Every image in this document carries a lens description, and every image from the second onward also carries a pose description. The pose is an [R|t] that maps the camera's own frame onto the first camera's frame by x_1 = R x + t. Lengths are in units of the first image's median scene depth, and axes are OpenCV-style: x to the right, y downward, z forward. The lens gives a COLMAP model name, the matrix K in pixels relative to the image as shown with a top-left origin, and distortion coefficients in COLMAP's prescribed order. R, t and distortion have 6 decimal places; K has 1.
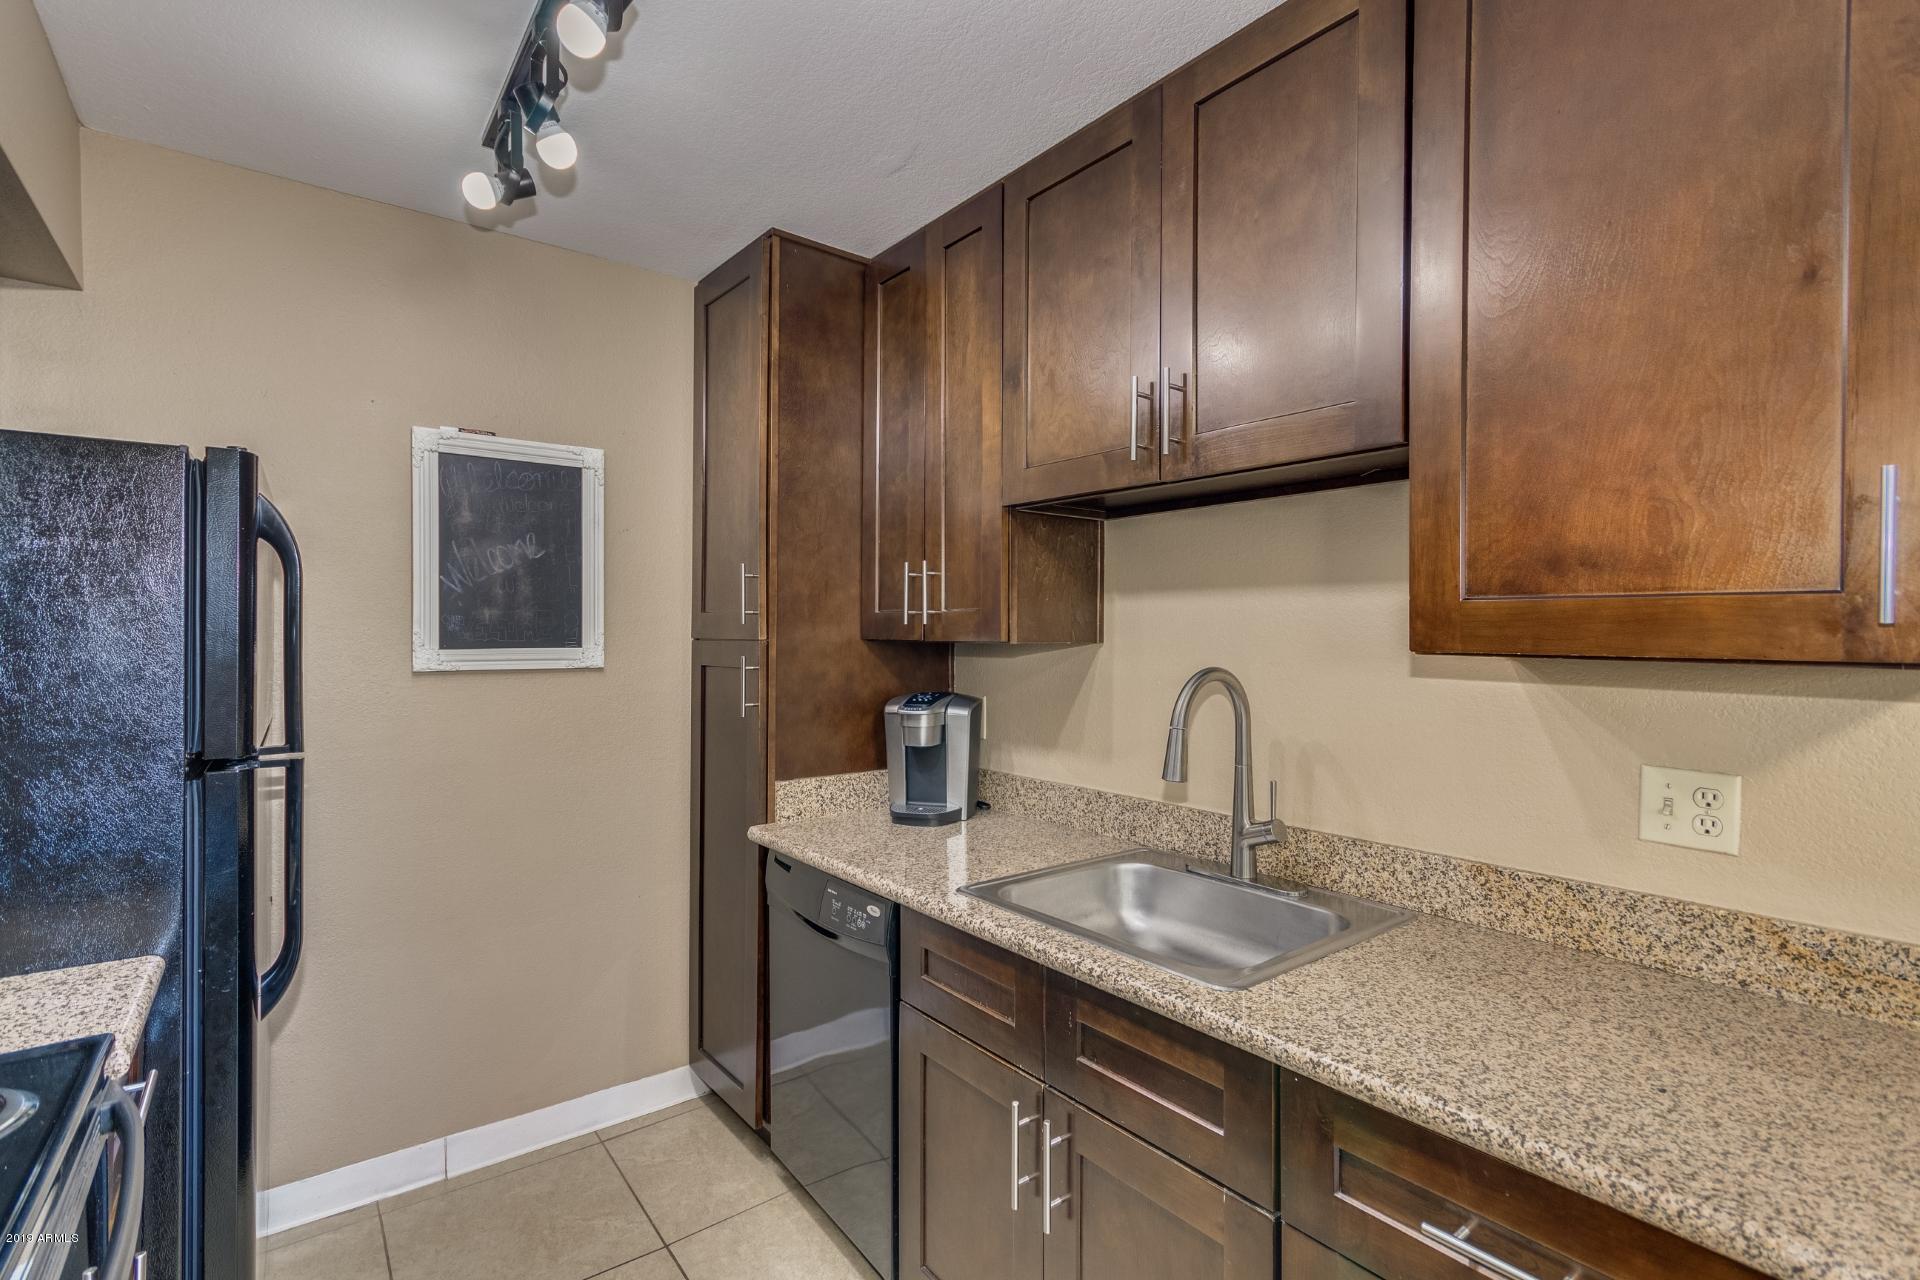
lens RADIAL K [[885.1, 0, 958.8], [0, 885.1, 639.0], [0, 0, 1]] dist [0.006070, 0.000318]
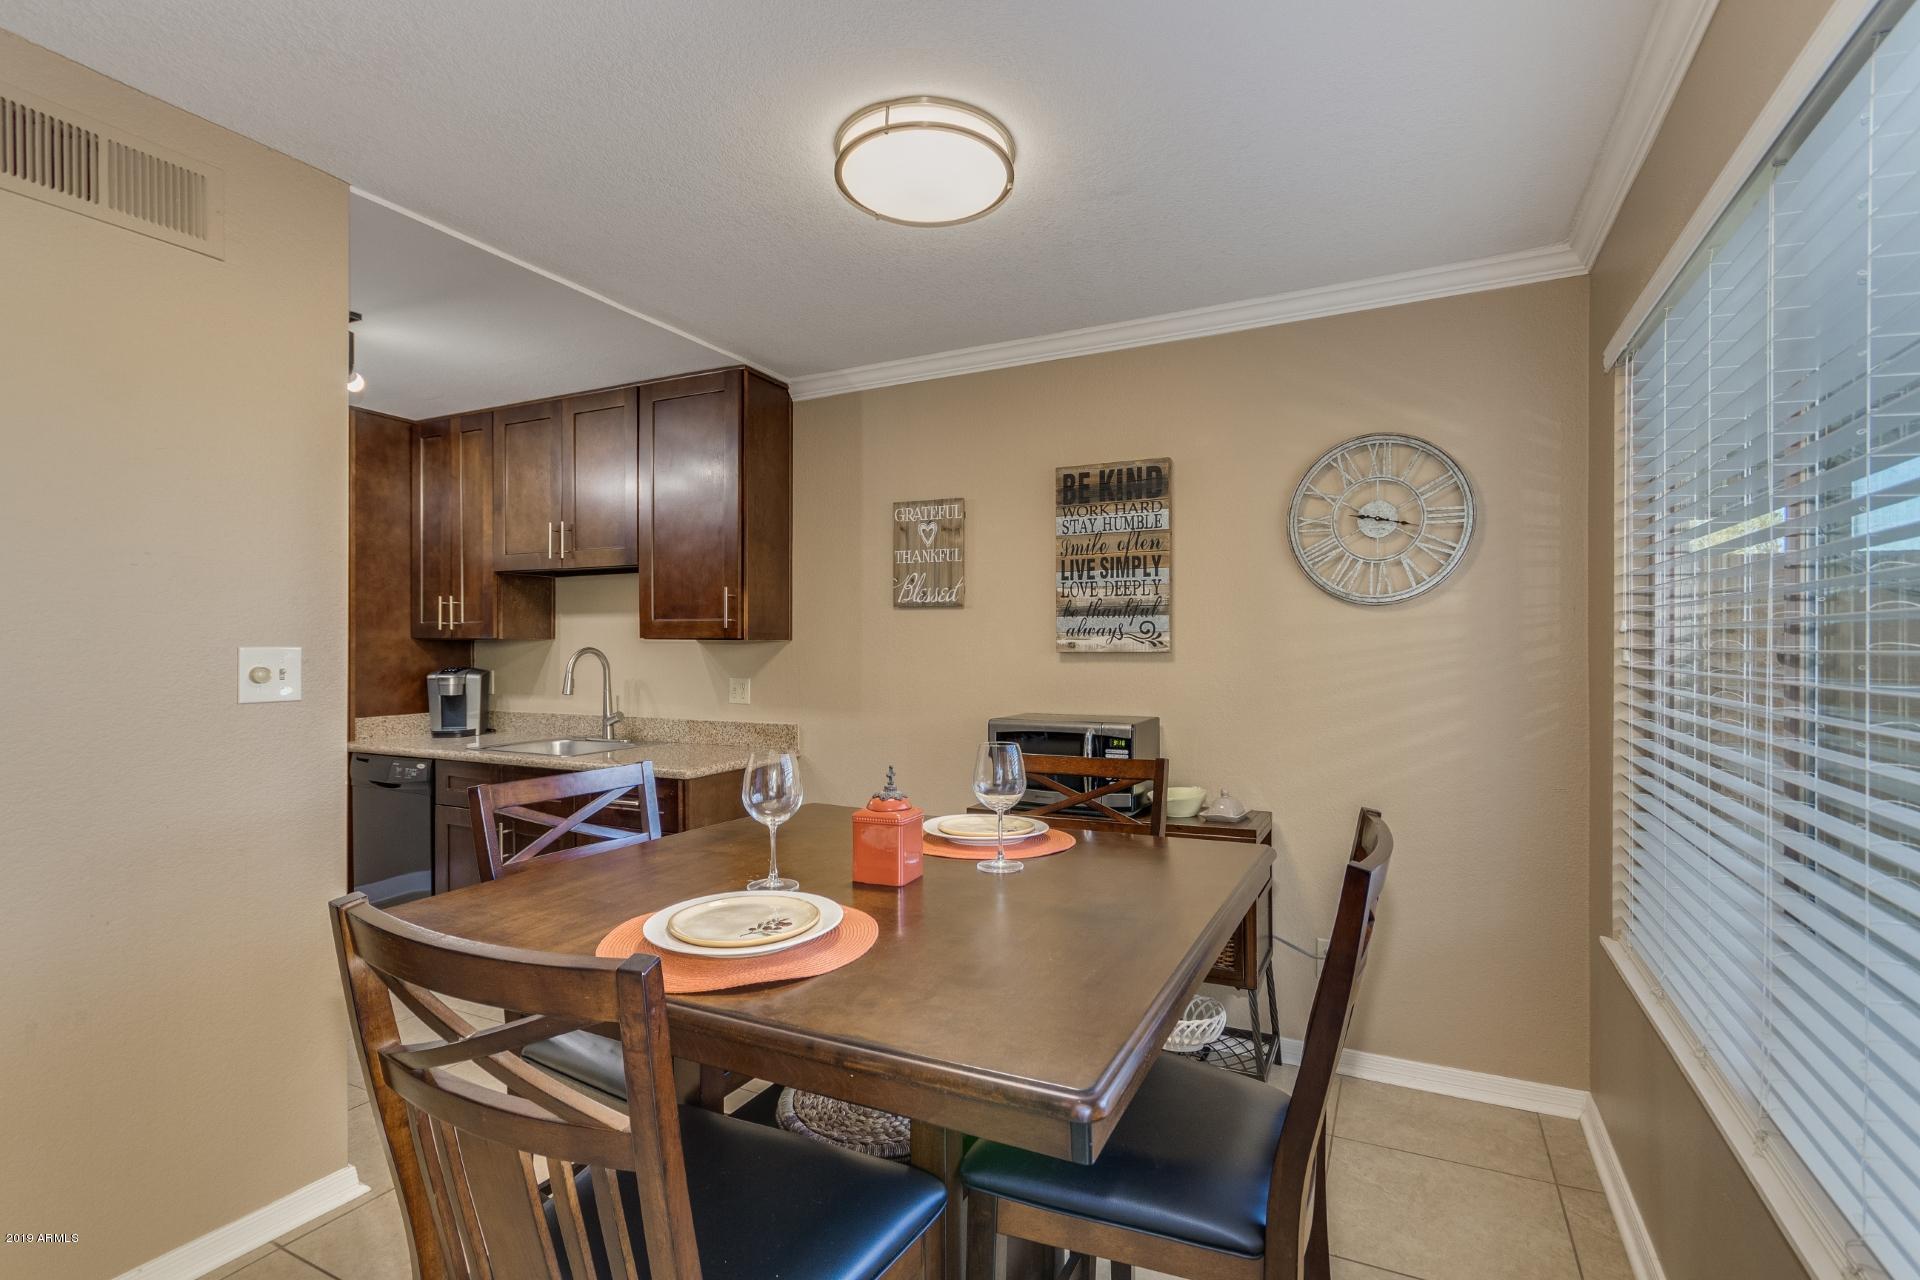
lens RADIAL K [[885.1, 0, 964.0], [0, 885.1, 653.1], [0, 0, 1]] dist [0.006070, 0.000318]
pose [[0.897769, -0.007561, 0.440401, 0.105387], [0.007044, 0.999971, 0.002809, 0.034402], [-0.440410, 0.000581, 0.897797, -1.135671]]
